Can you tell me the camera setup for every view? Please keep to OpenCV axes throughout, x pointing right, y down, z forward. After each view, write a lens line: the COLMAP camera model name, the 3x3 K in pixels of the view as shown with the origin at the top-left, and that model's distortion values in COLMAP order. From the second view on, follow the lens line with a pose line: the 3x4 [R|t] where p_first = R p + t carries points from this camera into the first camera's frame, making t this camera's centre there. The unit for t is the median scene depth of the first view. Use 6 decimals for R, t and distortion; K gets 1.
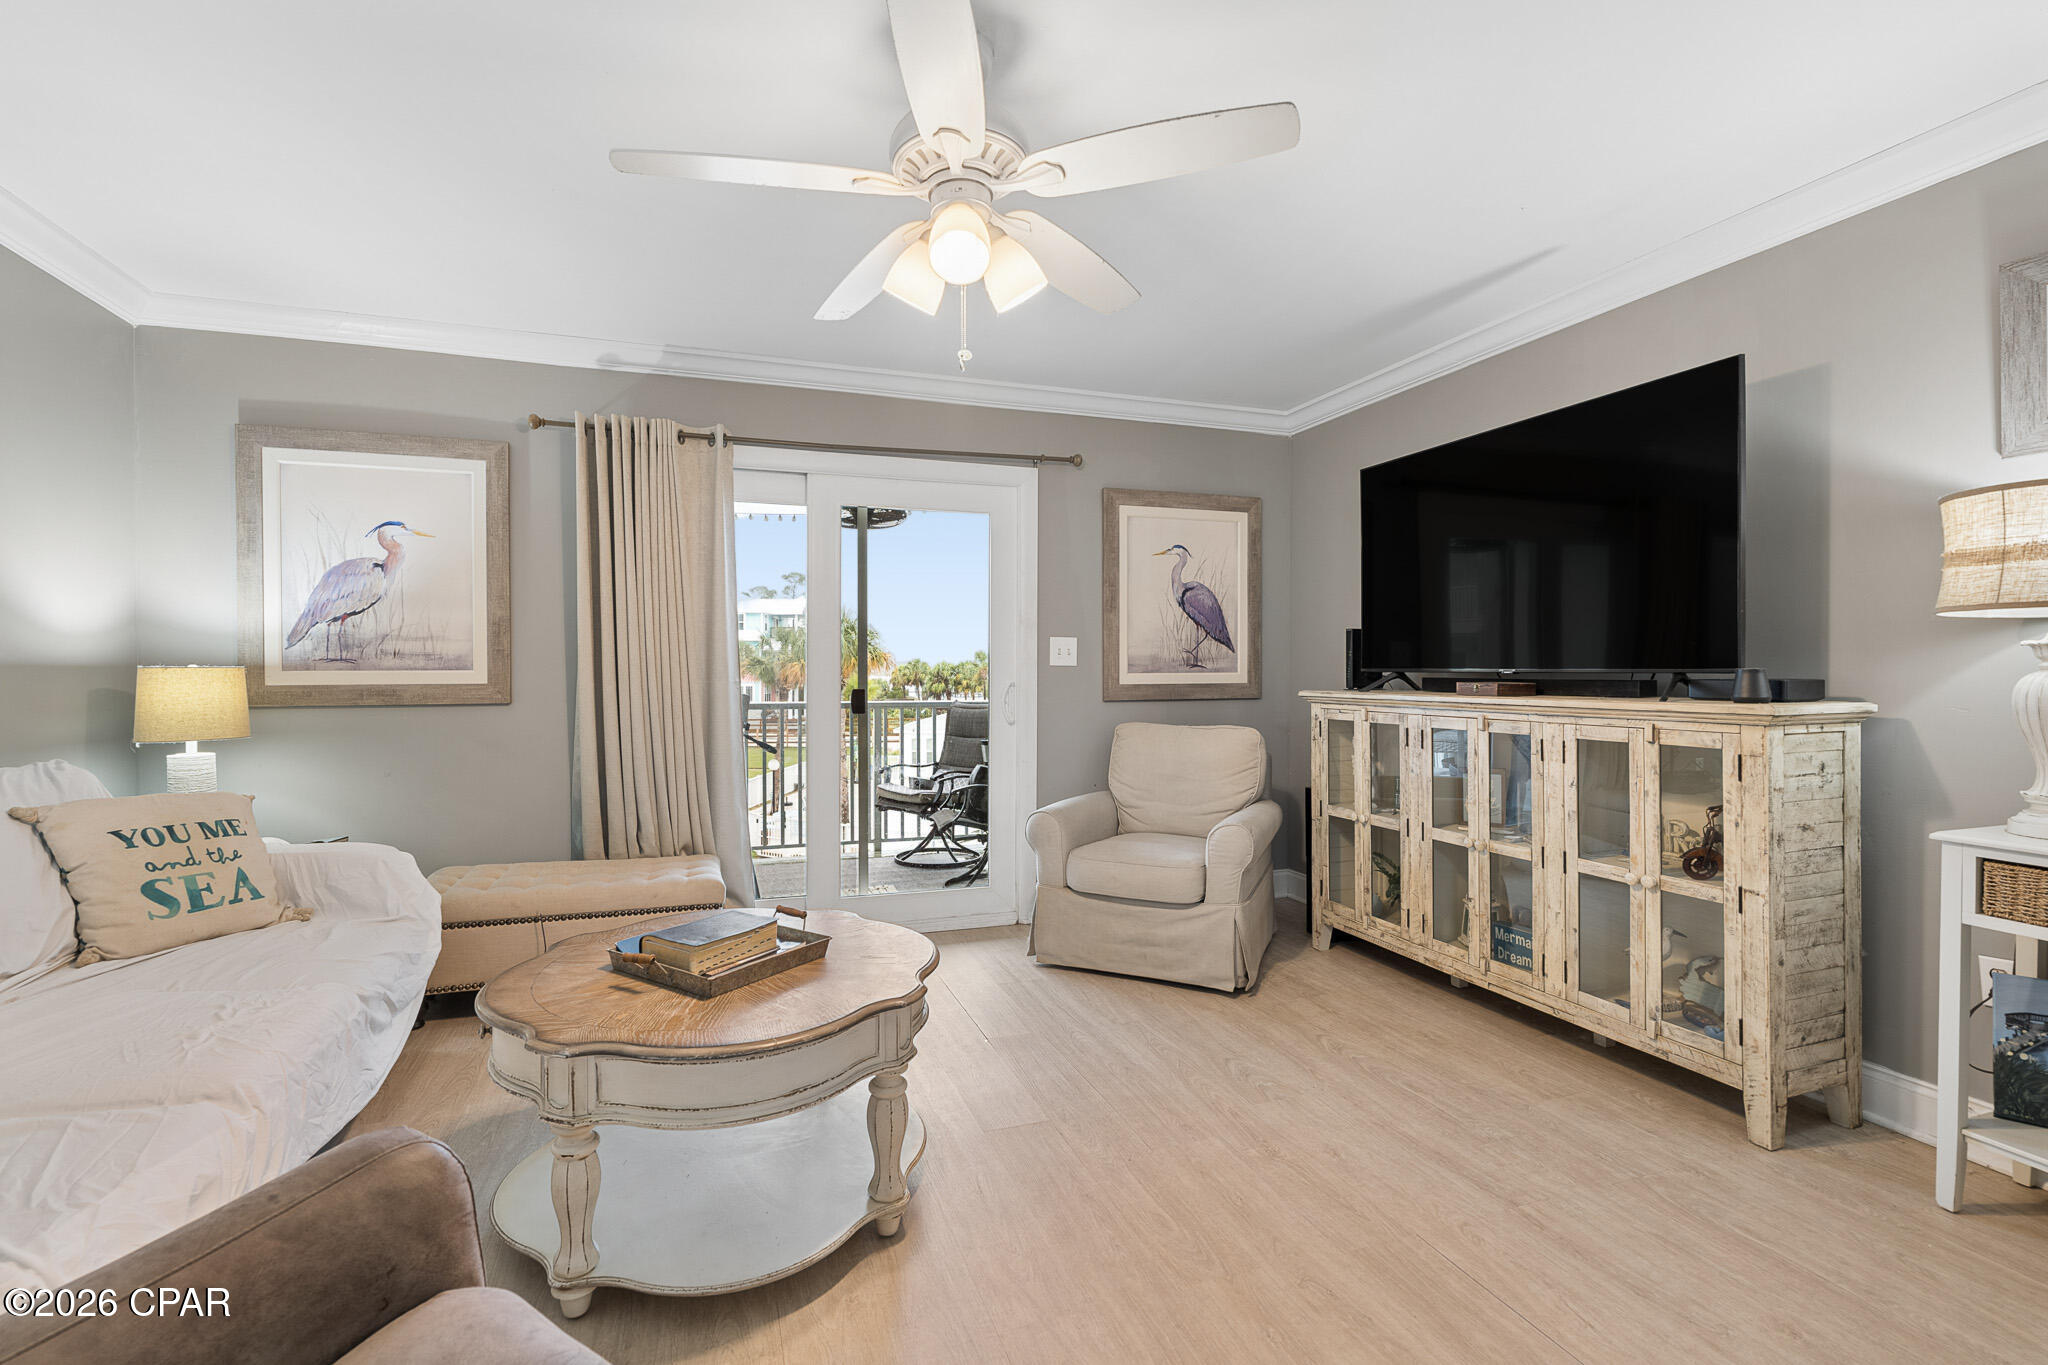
lens RADIAL K [[930.7, 0, 1026.9], [0, 930.7, 677.8], [0, 0, 1]] dist [-0.003633, 0.001394]
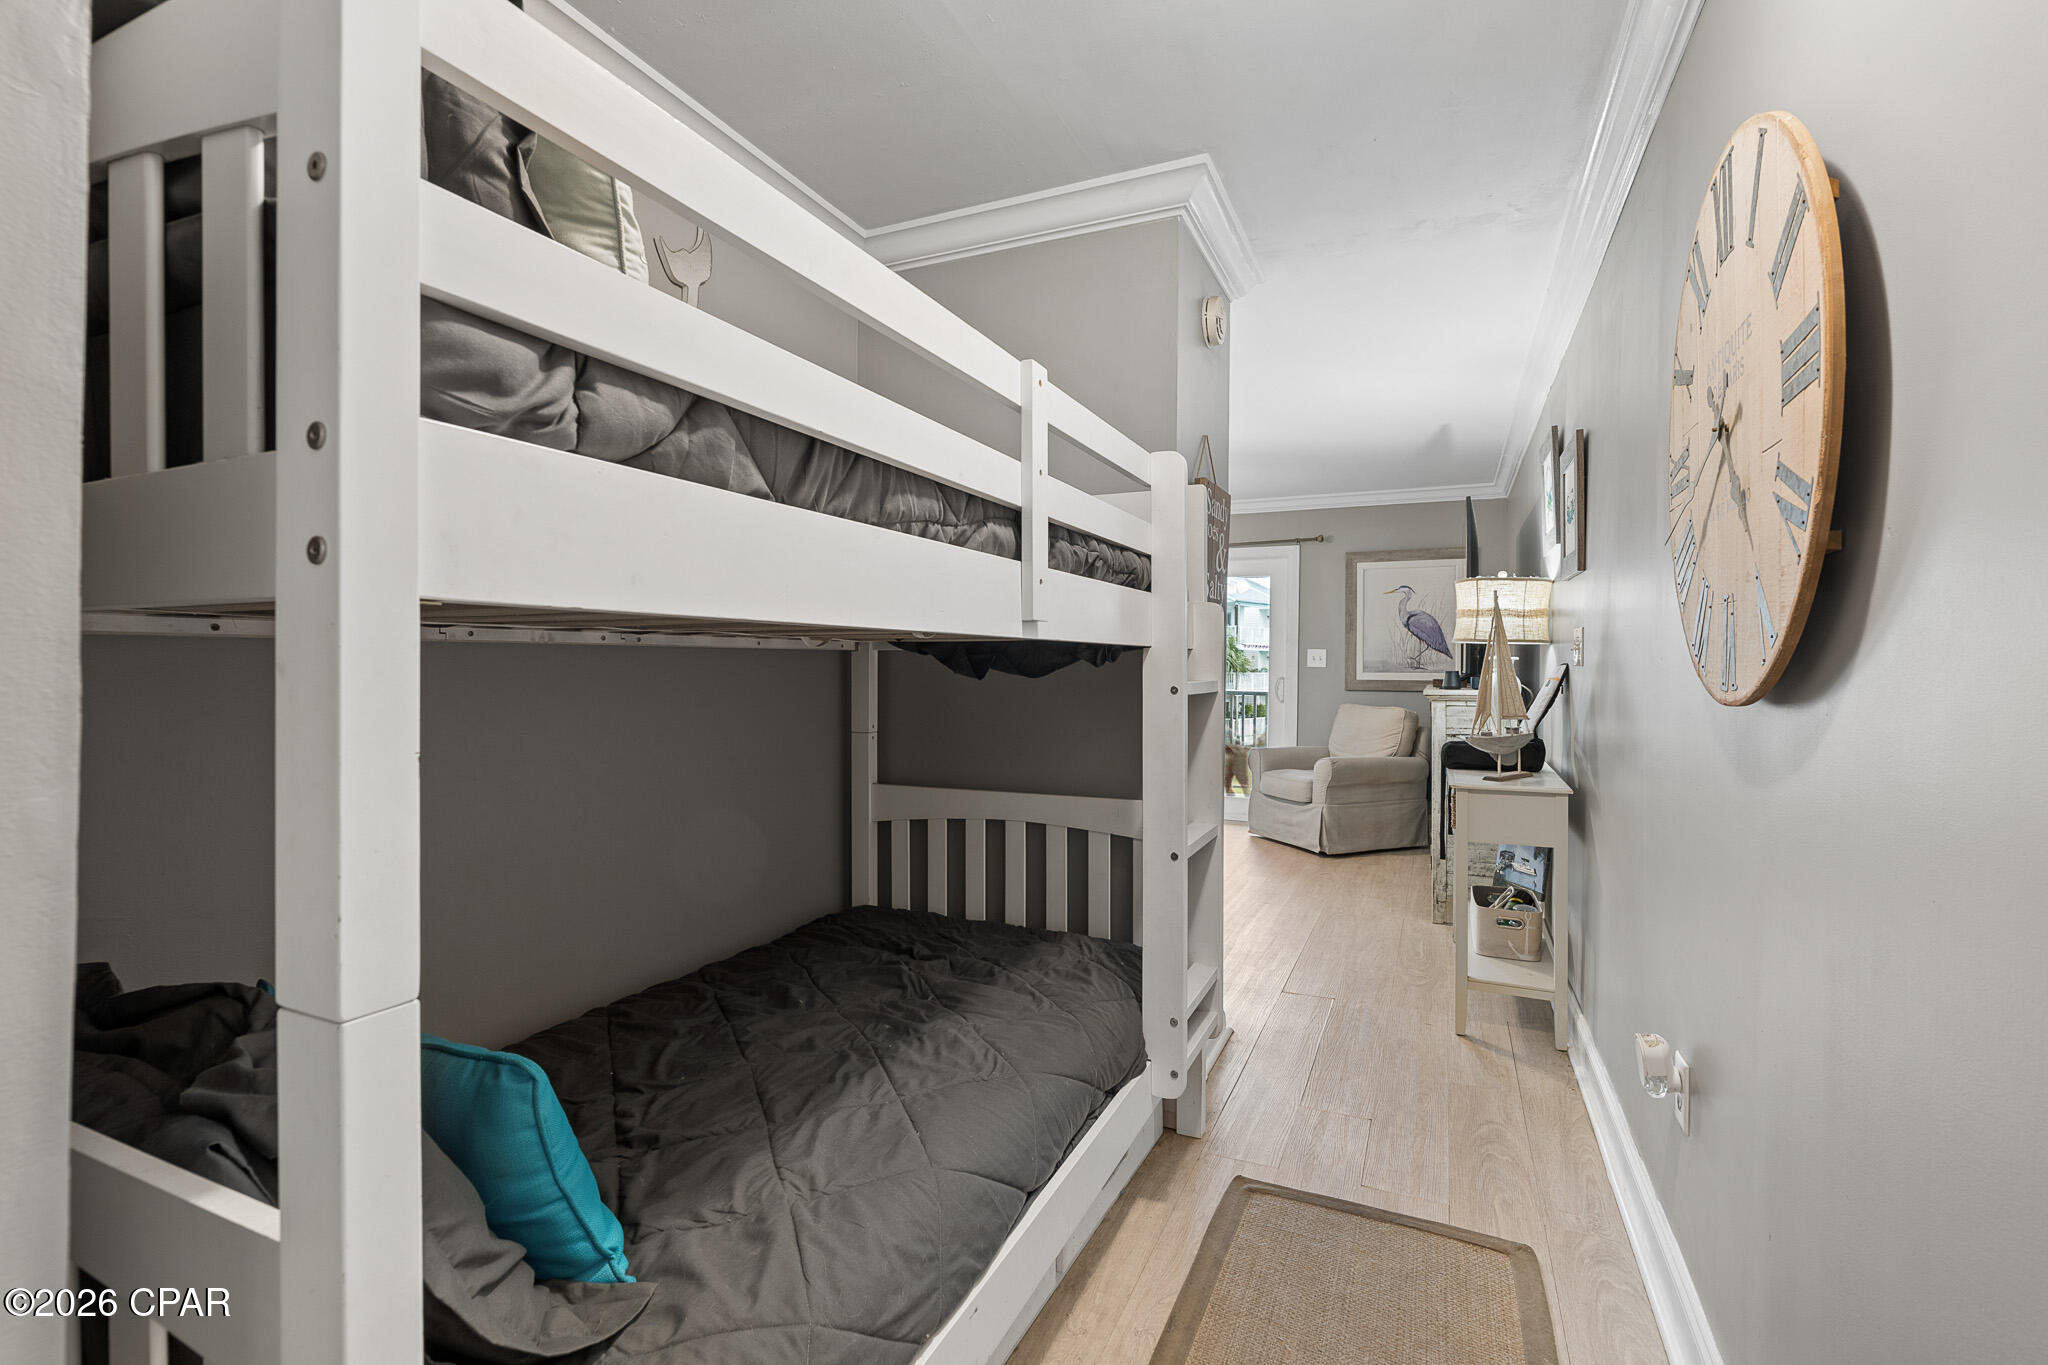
lens RADIAL K [[930.7, 0, 1016.0], [0, 930.7, 679.1], [0, 0, 1]] dist [-0.003633, 0.001394]
pose [[0.714493, 0.017312, -0.699429, 1.012443], [-0.018451, 0.999812, 0.005899, 0.009742], [0.699400, 0.008690, 0.714678, -0.639334]]
